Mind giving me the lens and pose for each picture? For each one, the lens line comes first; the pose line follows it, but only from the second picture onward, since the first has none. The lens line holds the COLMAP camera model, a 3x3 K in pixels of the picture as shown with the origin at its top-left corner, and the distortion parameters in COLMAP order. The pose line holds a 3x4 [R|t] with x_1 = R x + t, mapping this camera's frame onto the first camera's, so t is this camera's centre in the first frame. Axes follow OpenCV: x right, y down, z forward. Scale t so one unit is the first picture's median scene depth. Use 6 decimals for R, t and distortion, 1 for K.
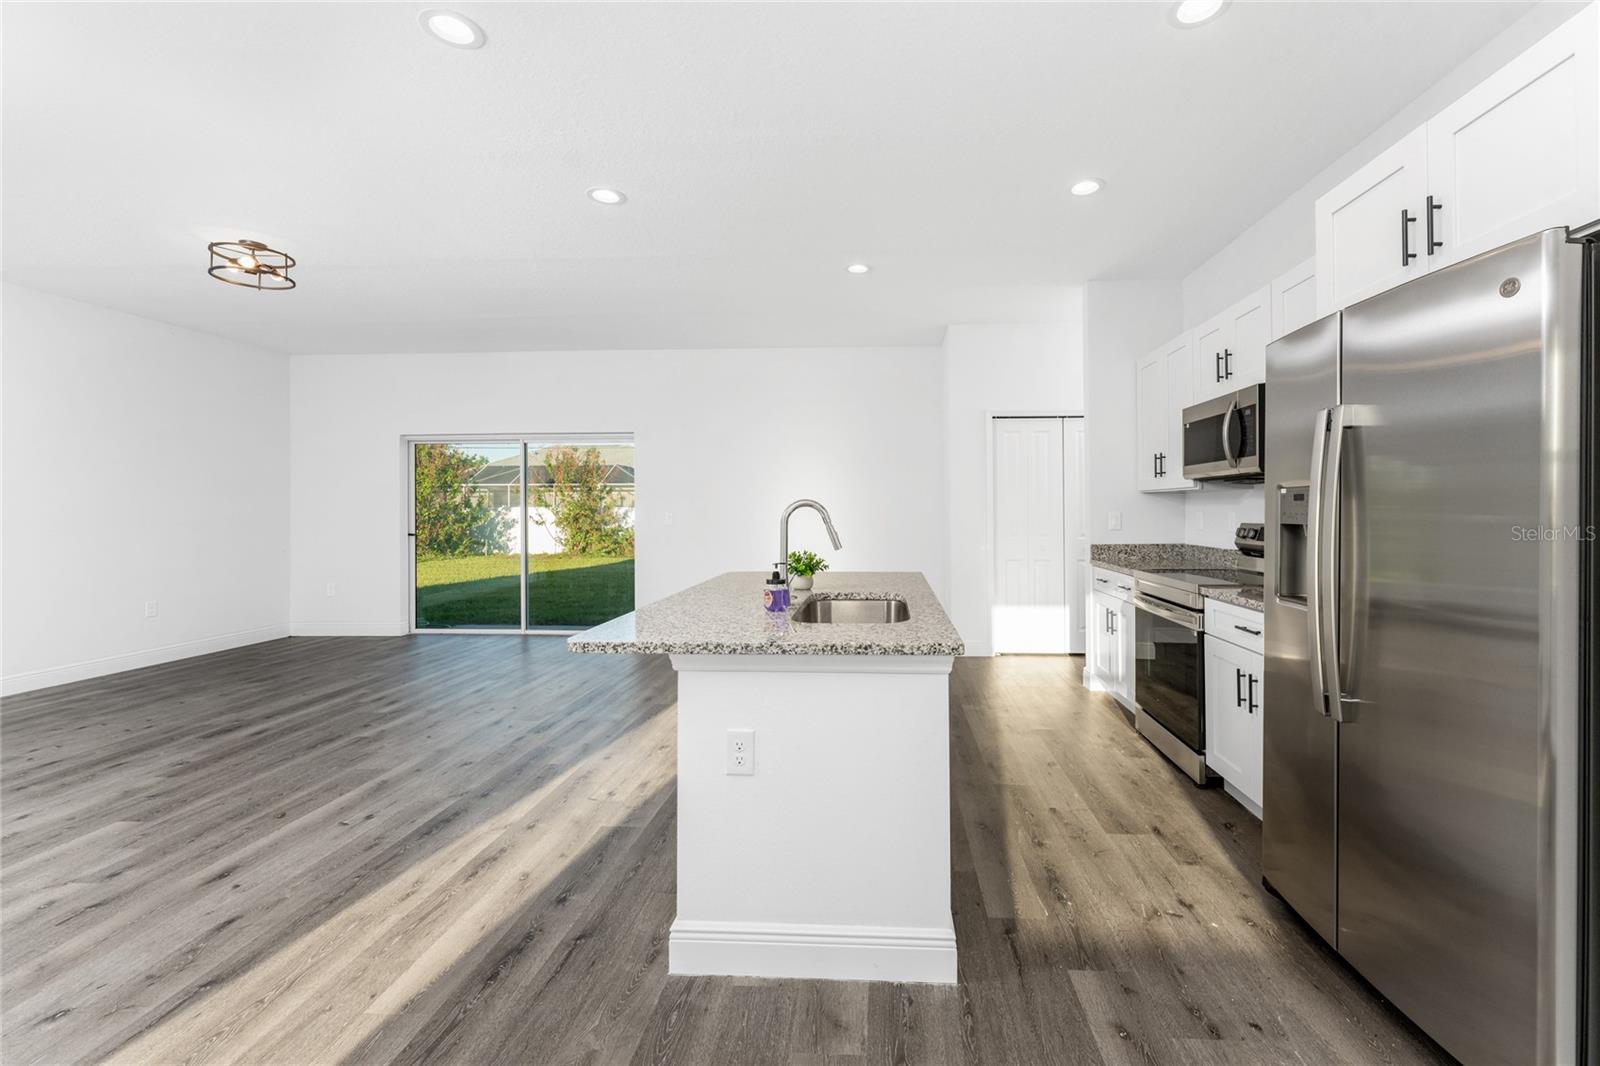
lens RADIAL K [[693.9, 0, 868.2], [0, 693.9, 503.5], [0, 0, 1]] dist [0.001333, -0.000065]
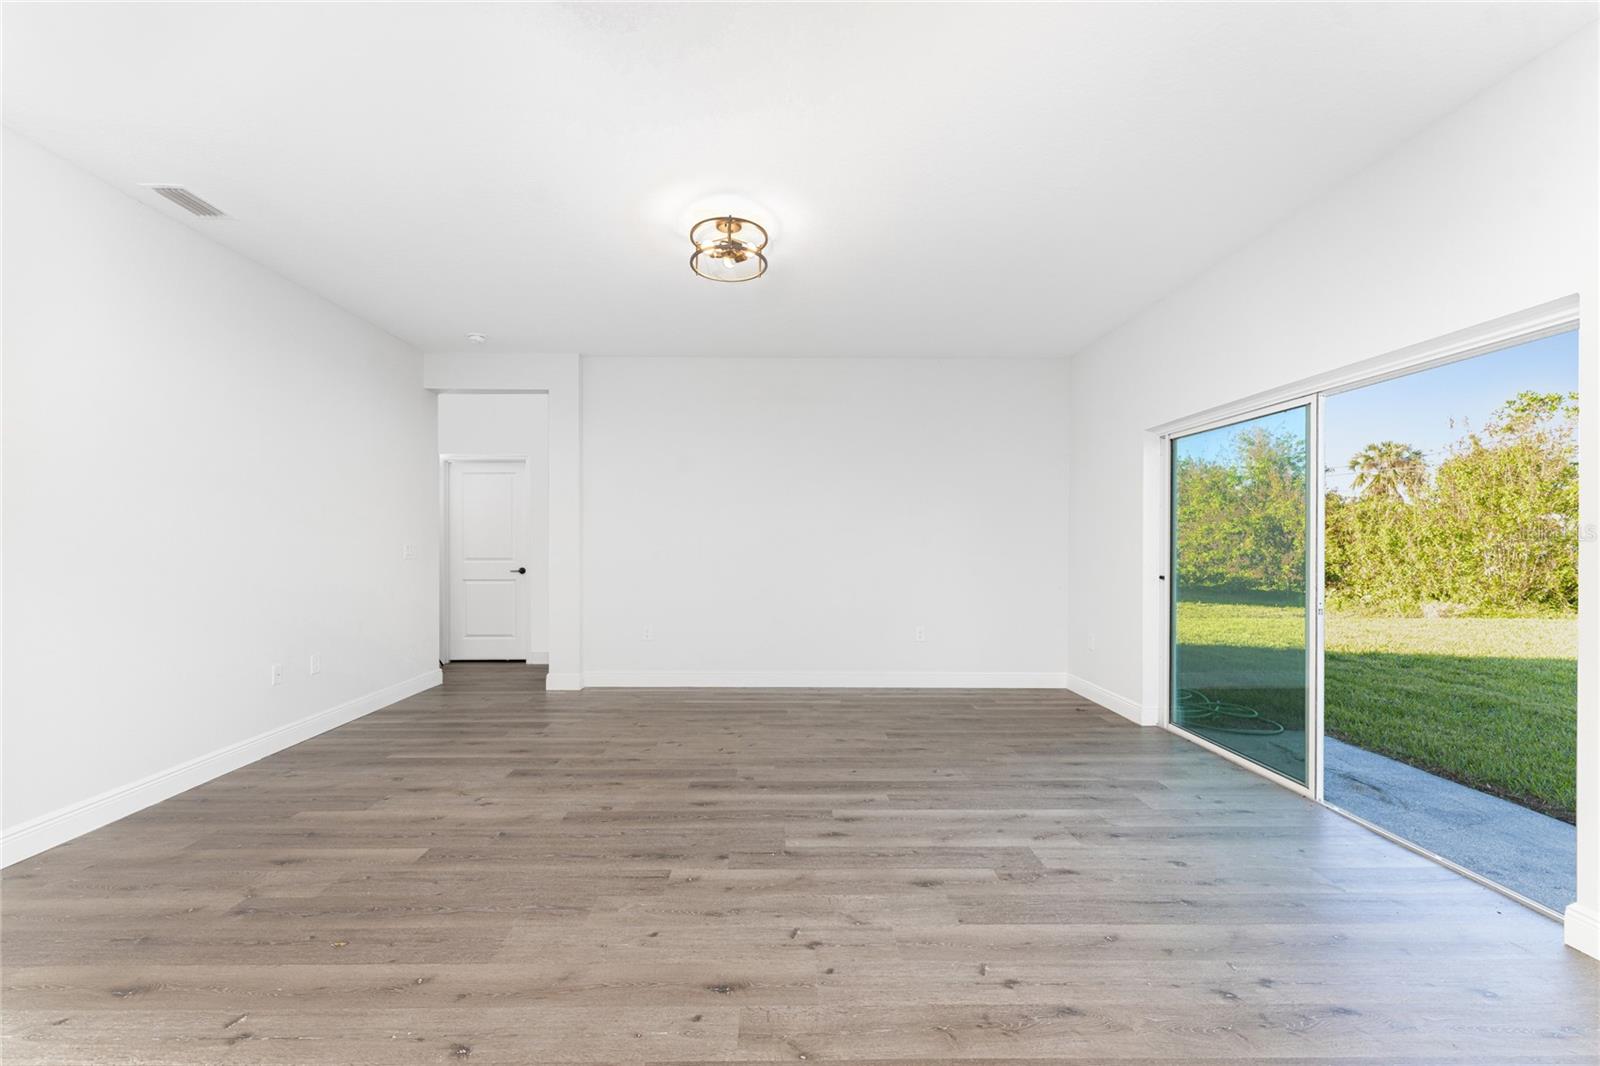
lens RADIAL K [[642.2, 0, 763.9], [0, 642.2, 542.2], [0, 0, 1]] dist [-0.000323, -0.000020]
pose [[0.041644, 0.003674, -0.999126, -0.105807], [0.004129, 0.999984, 0.003849, 0.011524], [0.999124, -0.004286, 0.041628, 1.111475]]
